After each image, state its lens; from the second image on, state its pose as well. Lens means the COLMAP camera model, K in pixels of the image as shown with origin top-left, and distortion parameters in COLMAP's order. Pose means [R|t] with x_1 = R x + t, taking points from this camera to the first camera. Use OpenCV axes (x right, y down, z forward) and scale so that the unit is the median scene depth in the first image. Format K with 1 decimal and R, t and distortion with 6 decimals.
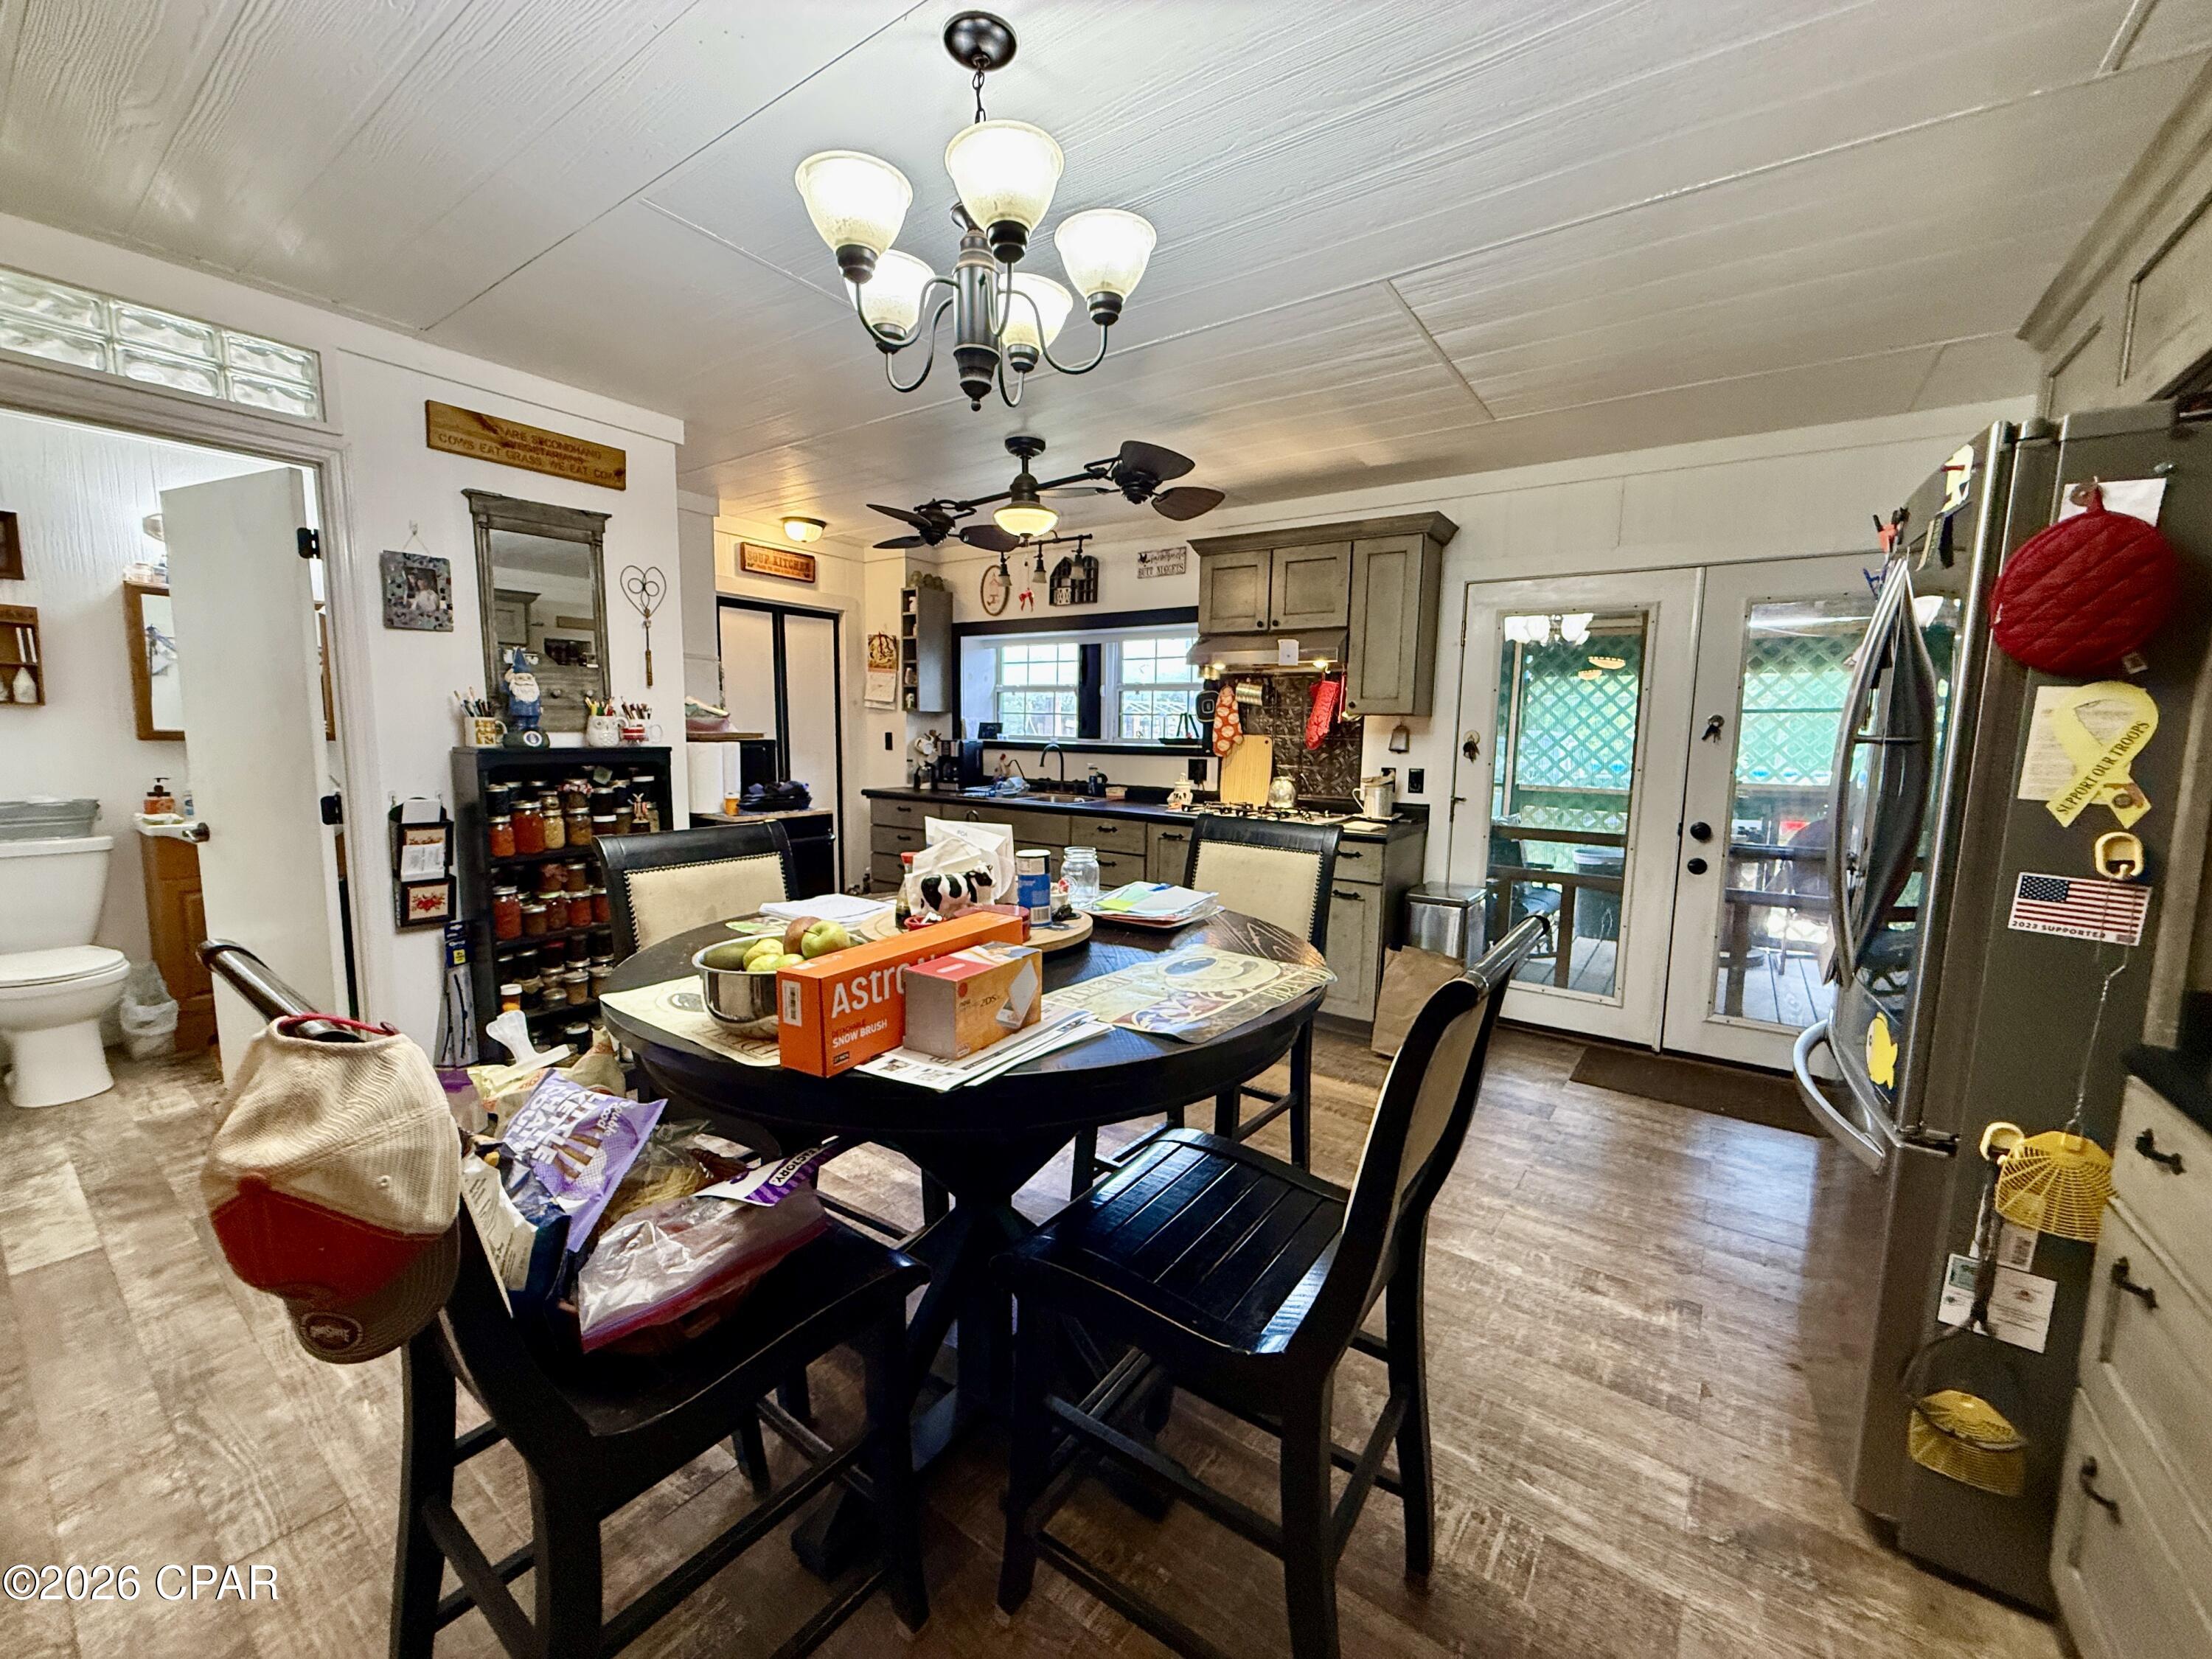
lens RADIAL K [[879.8, 0, 1103.6], [0, 879.8, 835.0], [0, 0, 1]] dist [-0.003448, 0.000483]
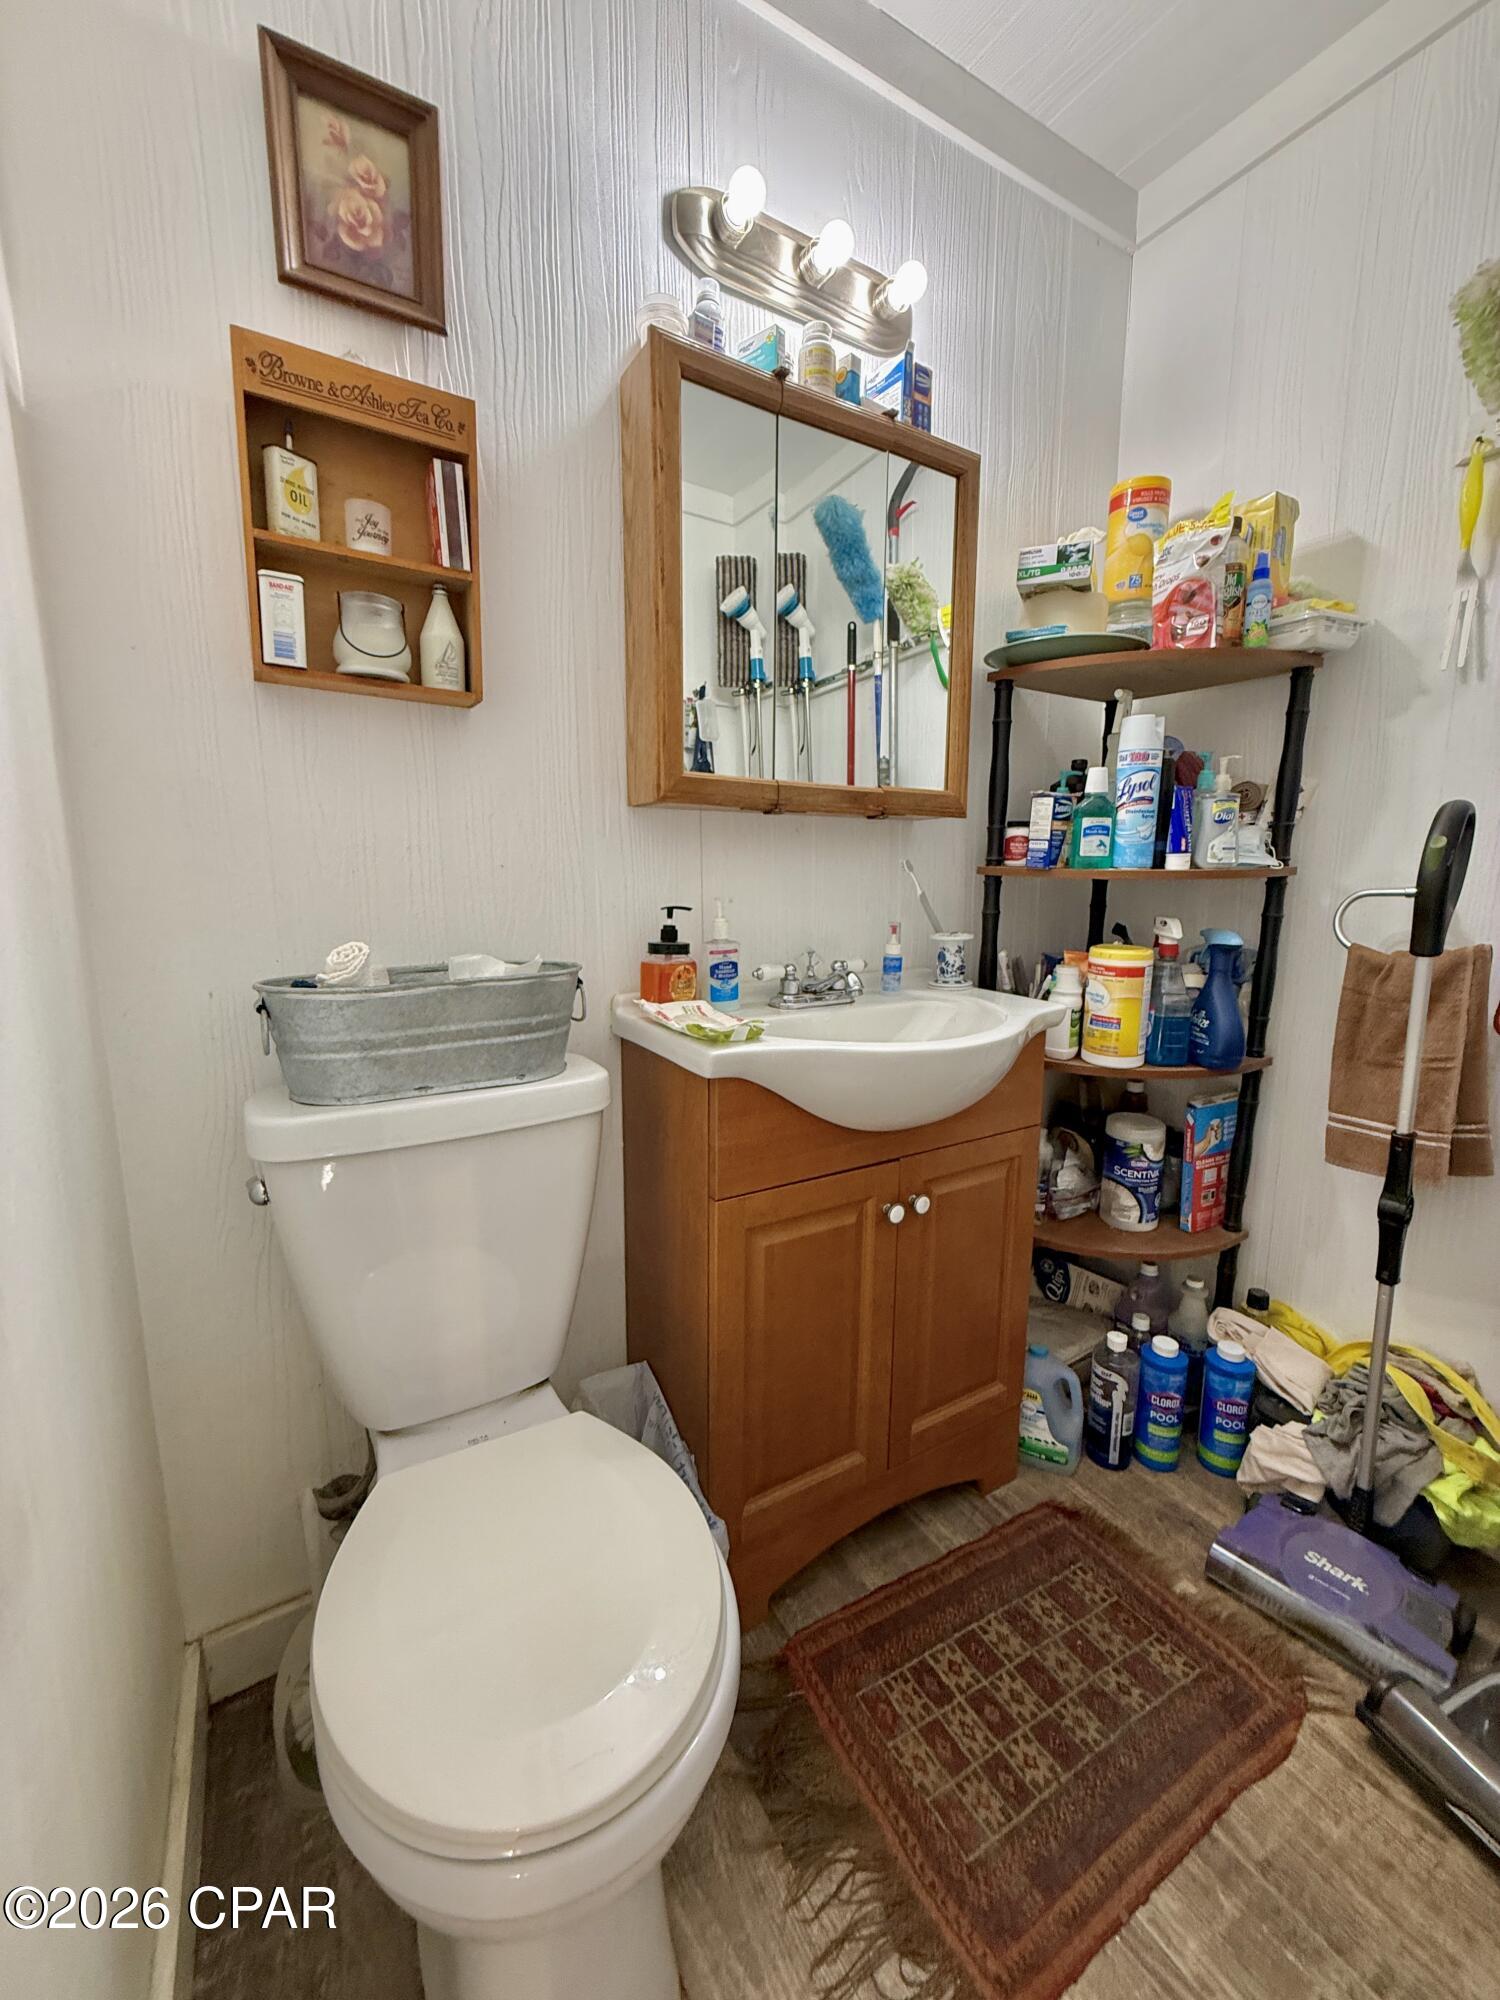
lens RADIAL K [[795.5, 0, 751.8], [0, 795.5, 996.6], [0, 0, 1]] dist [-0.003448, 0.000483]
pose [[0.914592, 0.052253, -0.400987, -0.976678], [-0.041790, 0.998520, 0.034800, -0.042506], [0.402212, -0.015070, 0.915422, 0.750286]]
